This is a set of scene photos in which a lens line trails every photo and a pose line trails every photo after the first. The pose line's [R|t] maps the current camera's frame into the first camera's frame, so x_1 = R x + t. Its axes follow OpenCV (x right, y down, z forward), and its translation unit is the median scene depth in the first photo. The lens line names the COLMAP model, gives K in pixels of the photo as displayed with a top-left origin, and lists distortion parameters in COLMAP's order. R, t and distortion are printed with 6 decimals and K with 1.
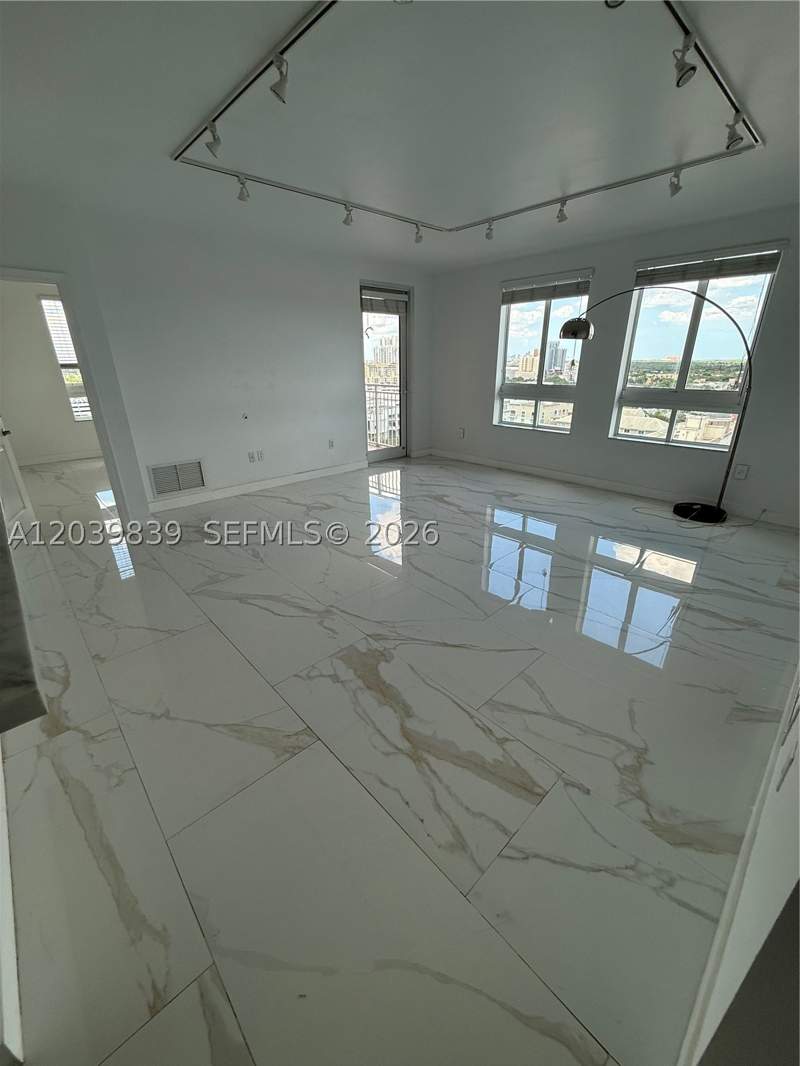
lens RADIAL K [[427.1, 0, 397.9], [0, 427.1, 530.6], [0, 0, 1]] dist [0.002668, -0.000368]
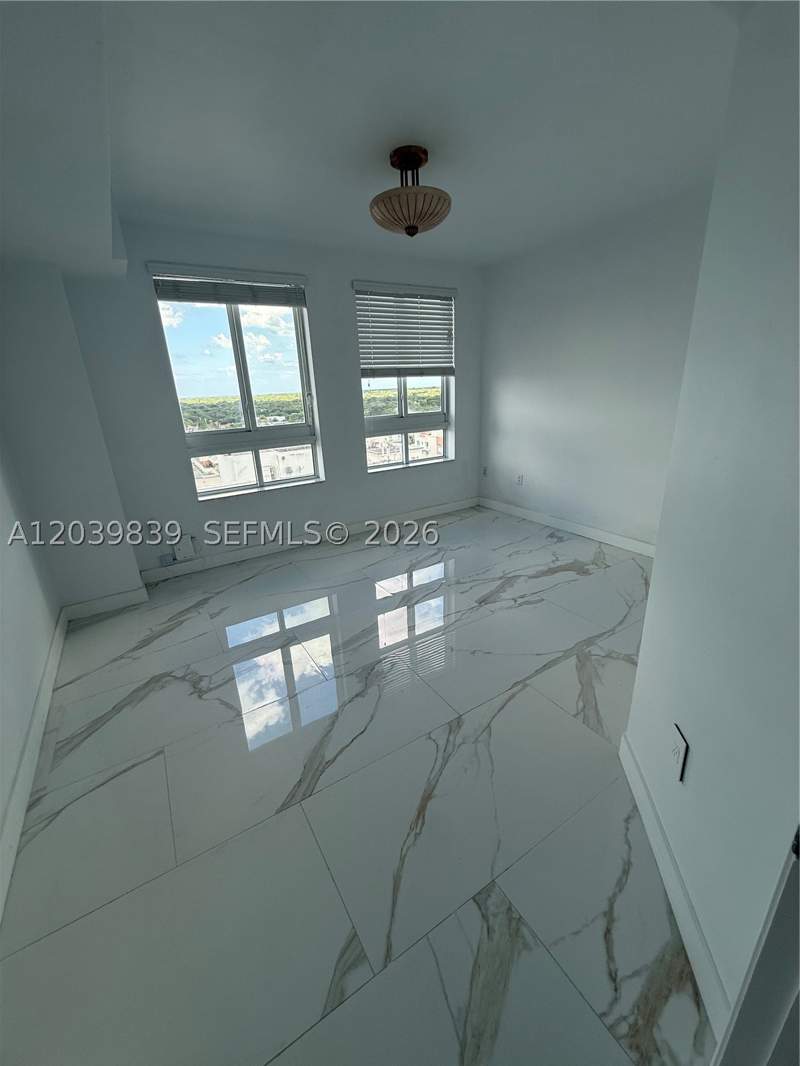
lens RADIAL K [[427.1, 0, 395.1], [0, 427.1, 539.3], [0, 0, 1]] dist [0.002668, -0.000368]
pose [[0.195255, -0.316968, 0.928120, -0.366547], [0.419631, 0.882337, 0.213052, -0.268351], [-0.886445, 0.347868, 0.305291, 0.749381]]
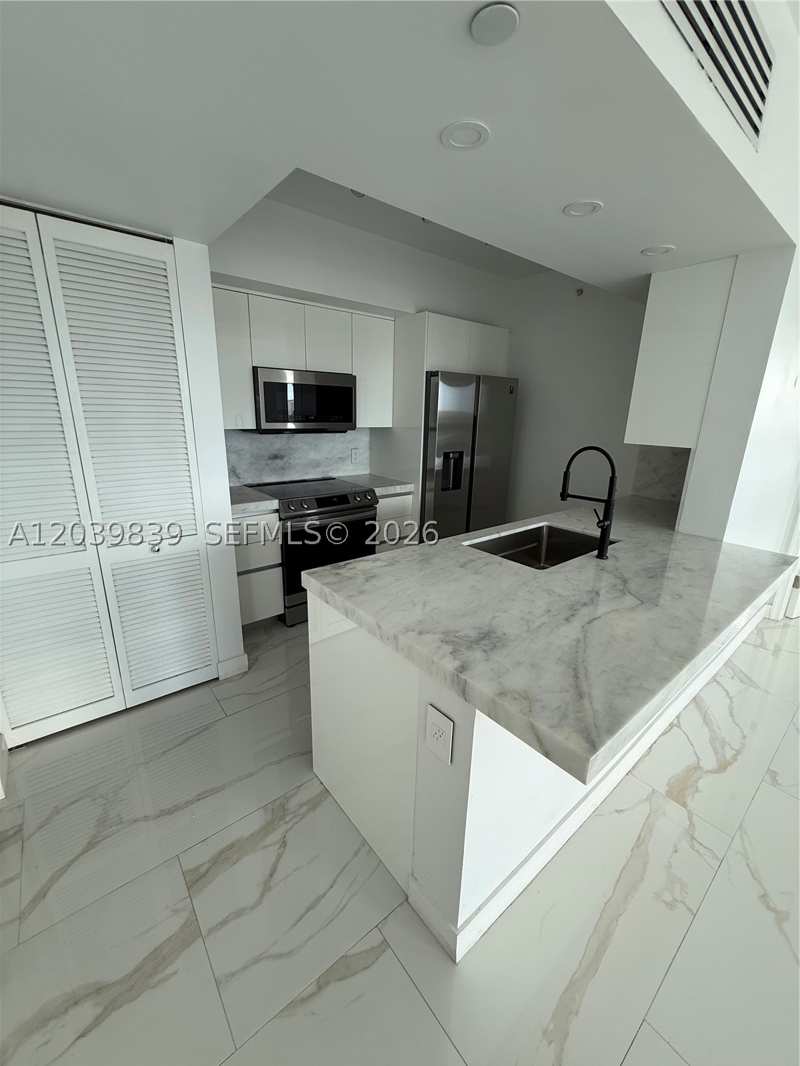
lens RADIAL K [[427.1, 0, 405.1], [0, 427.1, 532.3], [0, 0, 1]] dist [0.002668, -0.000368]
pose [[-0.055868, 0.286487, -0.956454, -0.006573], [-0.396647, 0.872745, 0.284583, -0.028706], [0.916270, 0.395274, 0.064875, 0.055189]]
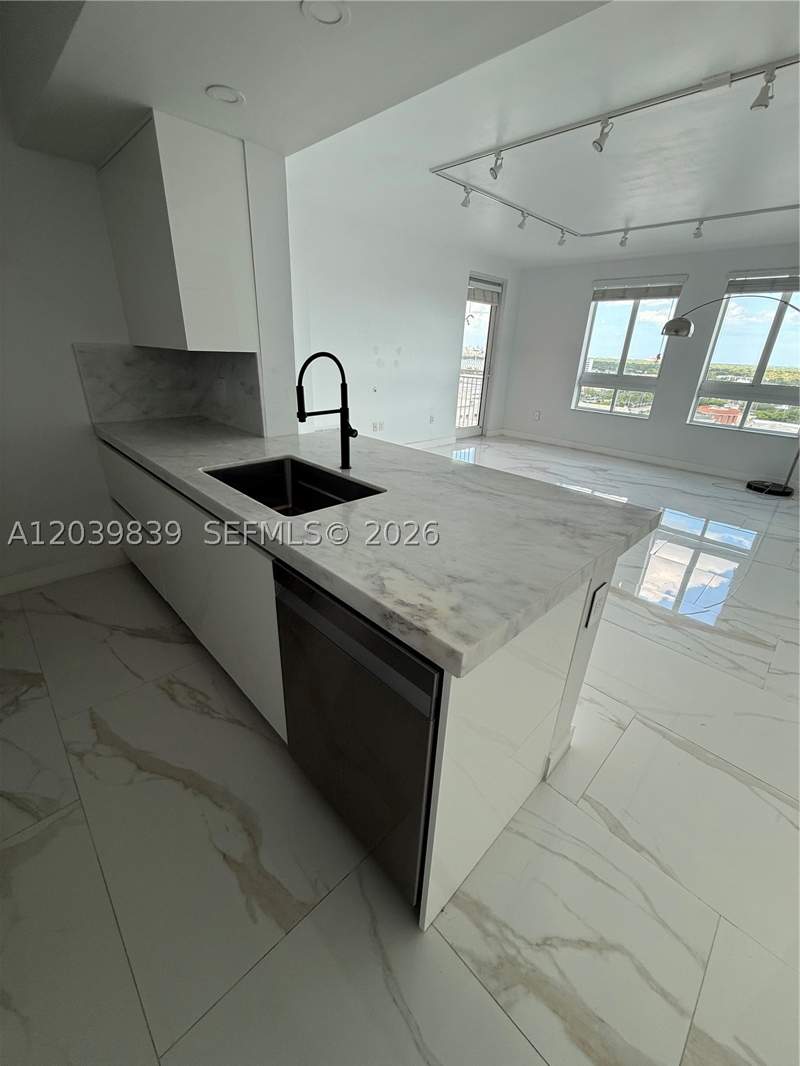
lens RADIAL K [[427.1, 0, 402.8], [0, 427.1, 529.4], [0, 0, 1]] dist [0.002668, -0.000368]
pose [[0.998344, 0.034707, 0.045883, -0.322018], [-0.035832, 0.999072, 0.023912, 0.069375], [-0.045010, -0.025517, 0.998661, -0.129832]]
